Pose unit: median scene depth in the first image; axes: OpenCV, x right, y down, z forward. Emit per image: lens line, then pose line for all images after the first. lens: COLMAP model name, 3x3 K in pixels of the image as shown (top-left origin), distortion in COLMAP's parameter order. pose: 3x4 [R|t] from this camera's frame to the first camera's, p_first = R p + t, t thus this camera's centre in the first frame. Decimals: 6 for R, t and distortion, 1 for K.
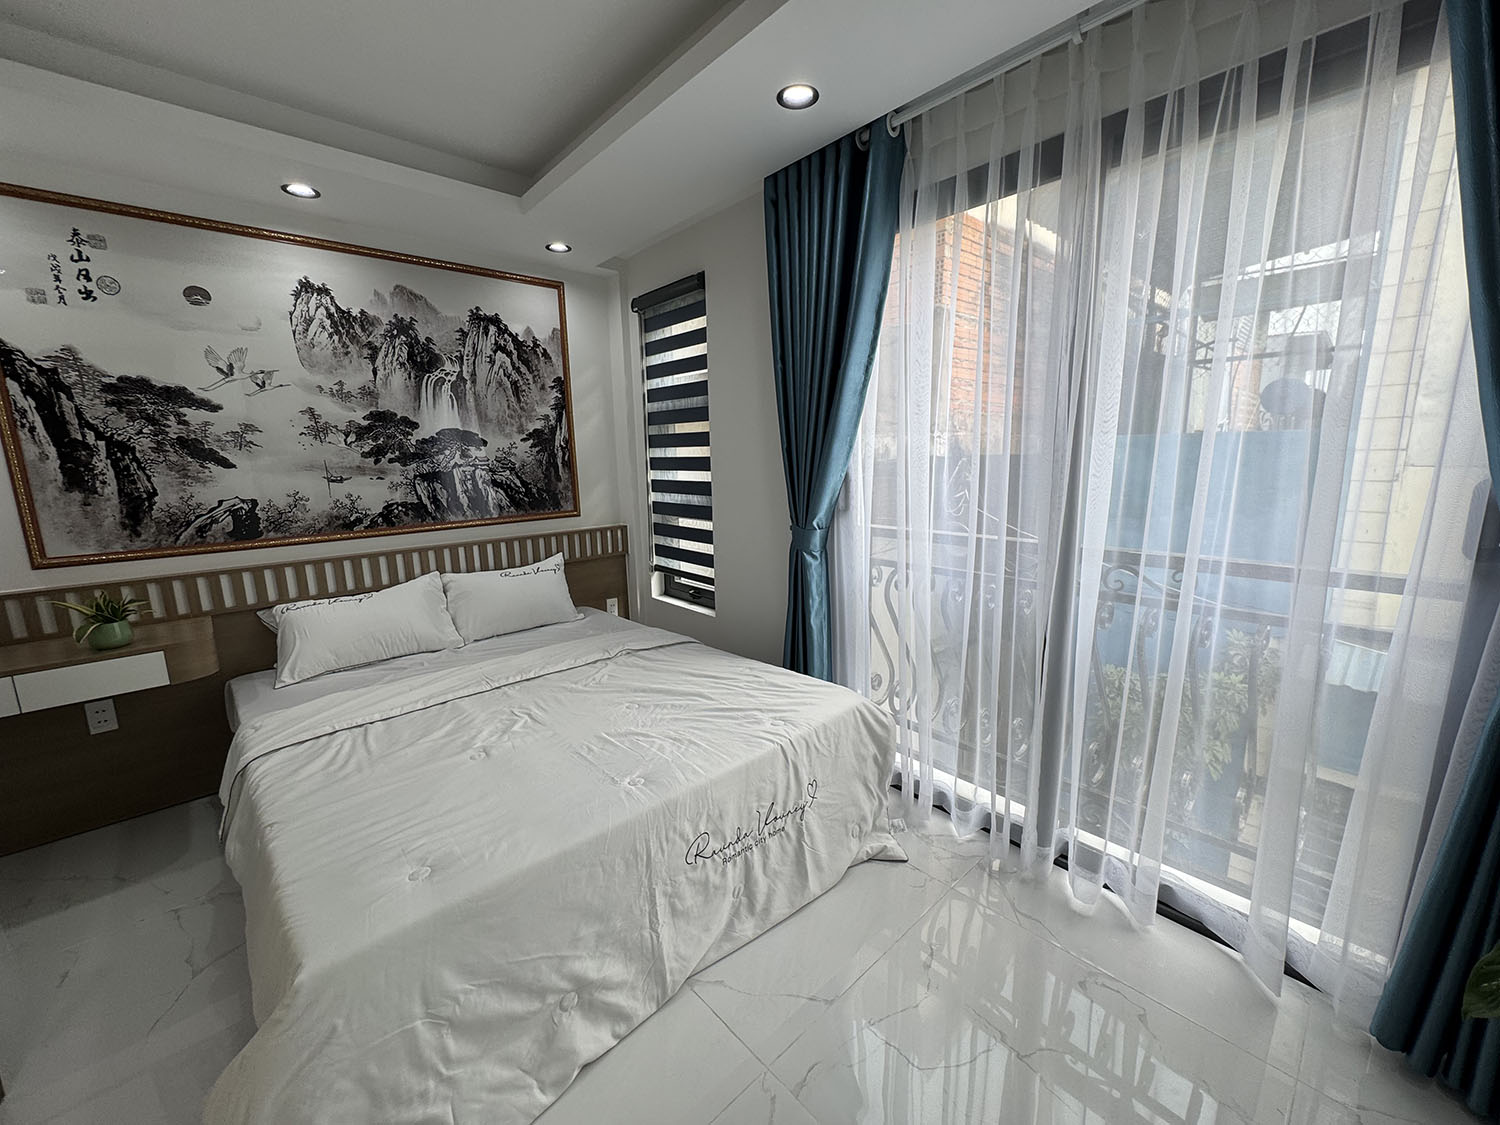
lens RADIAL K [[607.1, 0, 748.1], [0, 607.1, 561.8], [0, 0, 1]] dist [0.004271, -0.000107]
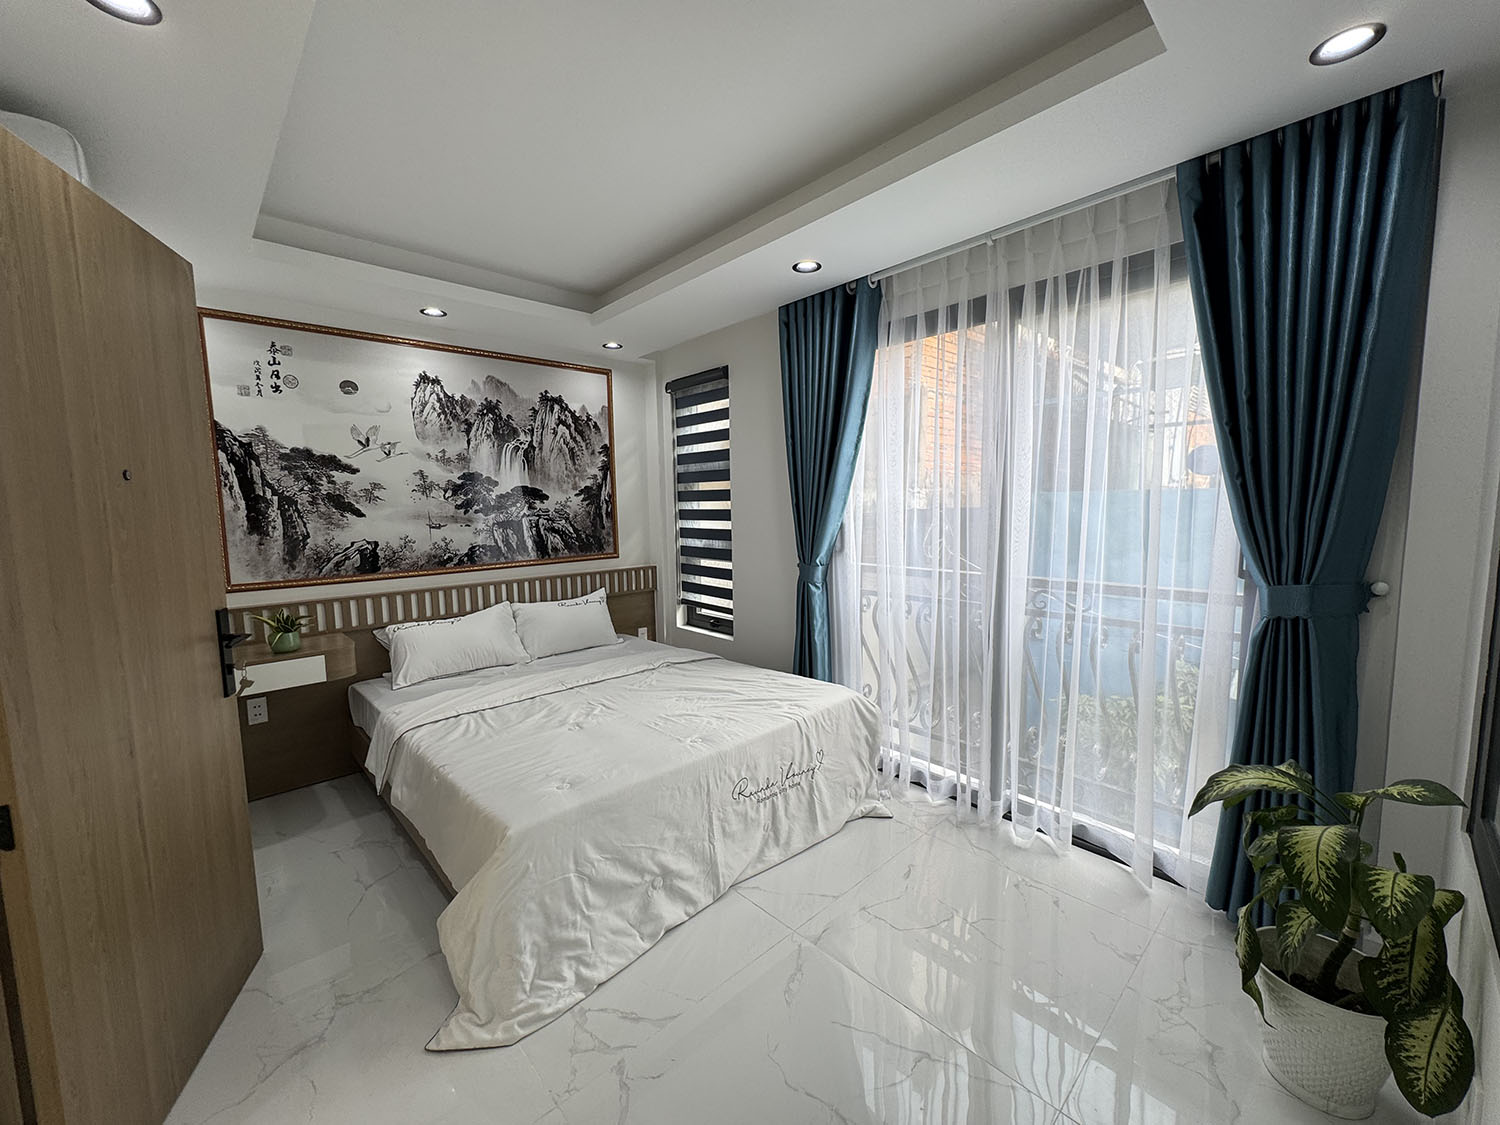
lens RADIAL K [[607.1, 0, 755.2], [0, 607.1, 566.0], [0, 0, 1]] dist [0.004271, -0.000107]
pose [[0.999641, 0.001404, 0.026745, -0.067118], [0.000629, 0.997120, -0.075839, 0.053174], [-0.026774, 0.075829, 0.996761, -0.331774]]
